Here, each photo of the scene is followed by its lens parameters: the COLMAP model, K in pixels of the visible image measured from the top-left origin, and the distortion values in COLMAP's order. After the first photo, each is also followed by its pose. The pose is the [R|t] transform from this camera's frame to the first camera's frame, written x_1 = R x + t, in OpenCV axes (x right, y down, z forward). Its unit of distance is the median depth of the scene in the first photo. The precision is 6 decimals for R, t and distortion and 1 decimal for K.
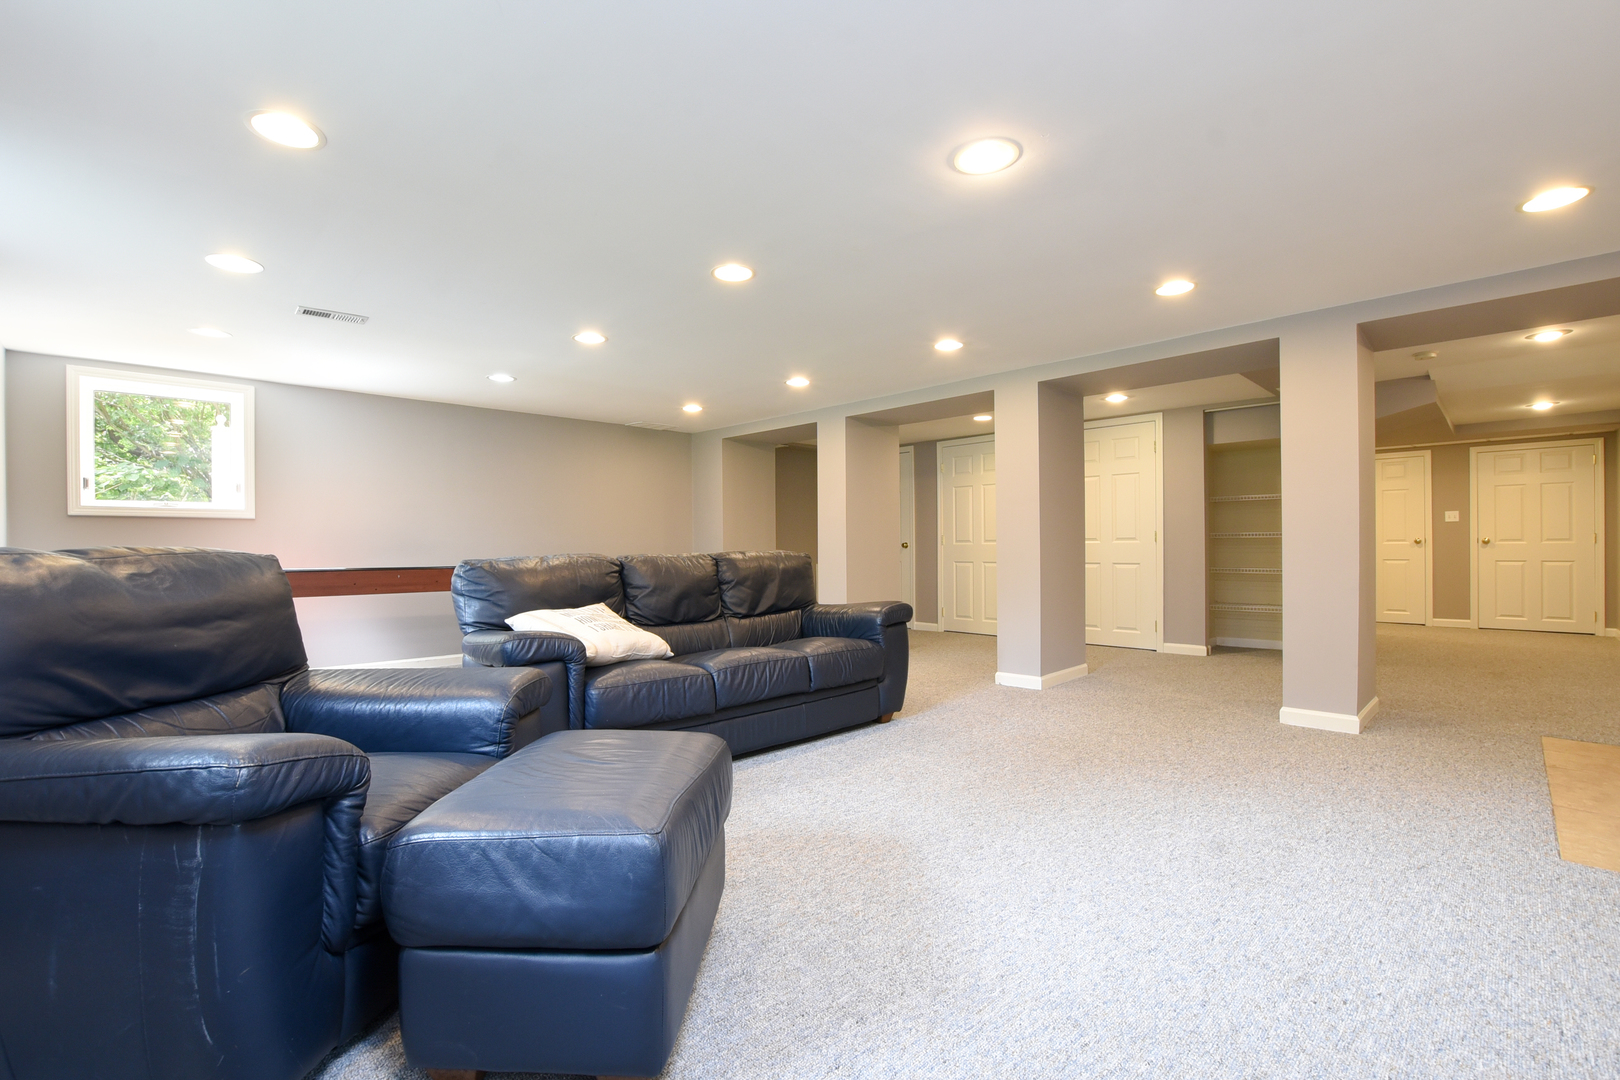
lens RADIAL K [[721.7, 0, 804.8], [0, 721.7, 545.5], [0, 0, 1]] dist [-0.033473, 0.004993]
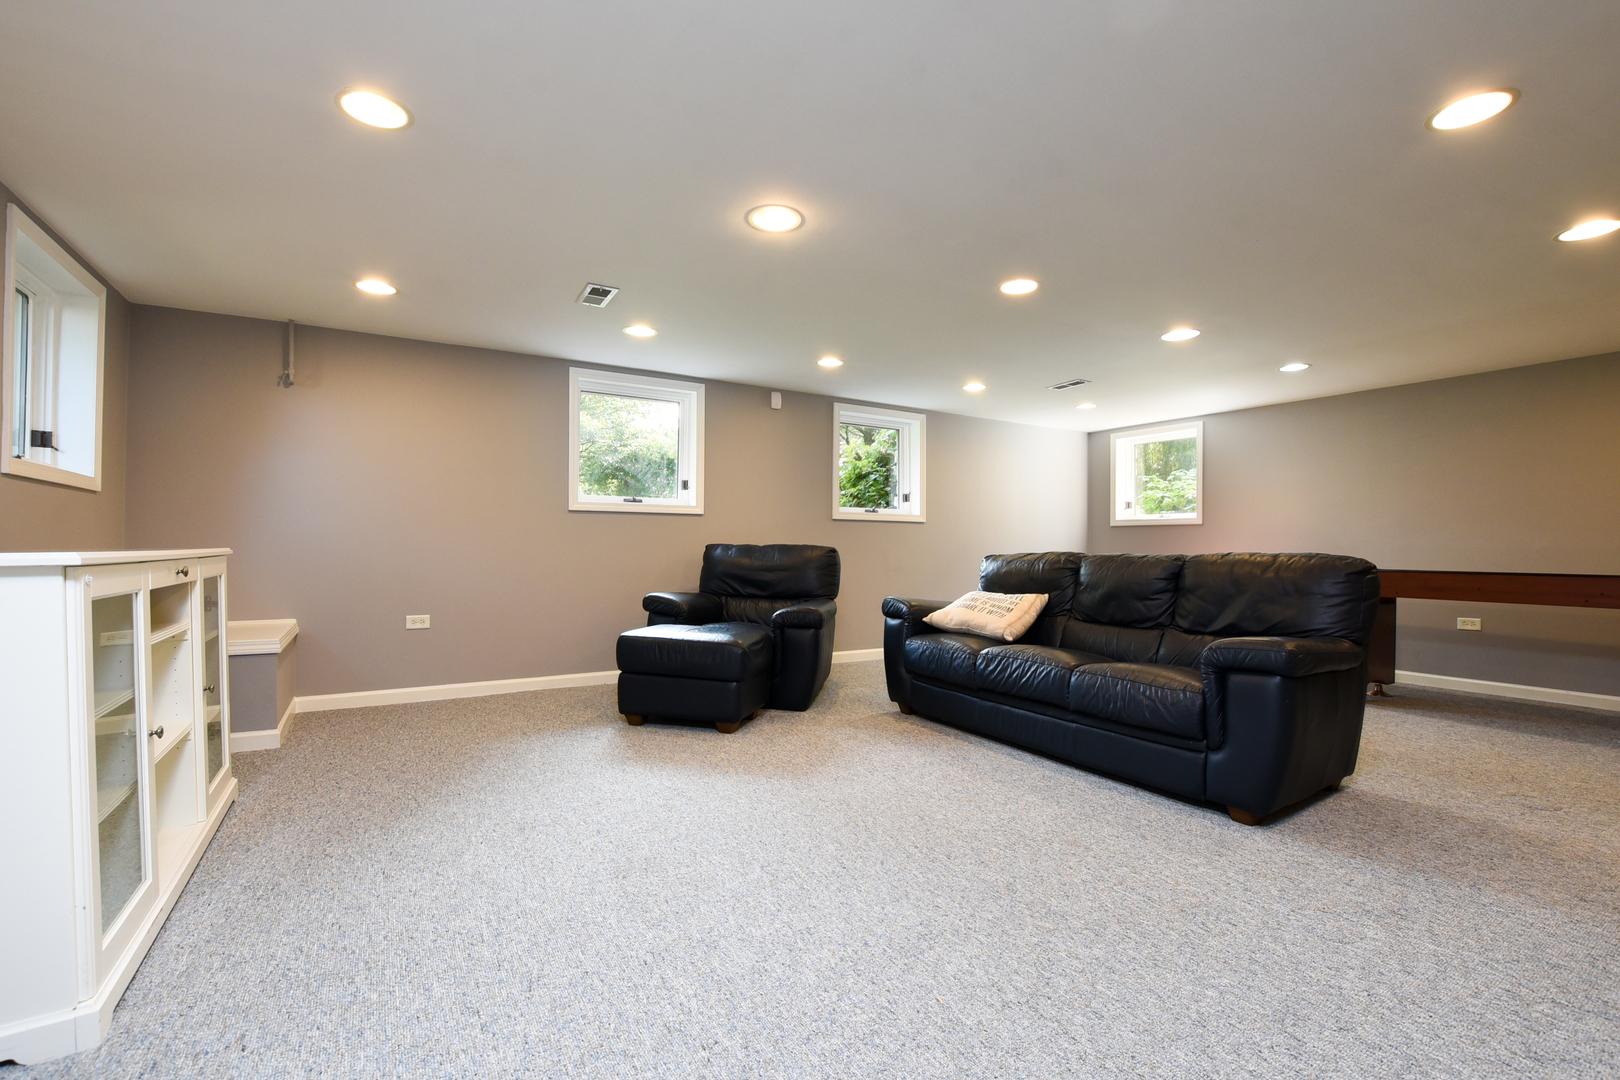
lens RADIAL K [[721.7, 0, 807.1], [0, 721.7, 545.4], [0, 0, 1]] dist [-0.033473, 0.004993]
pose [[-0.235368, 0.000903, -0.971906, 0.911616], [-0.002251, 0.999996, 0.001474, 0.000686], [0.971904, 0.002534, -0.235365, 0.866559]]
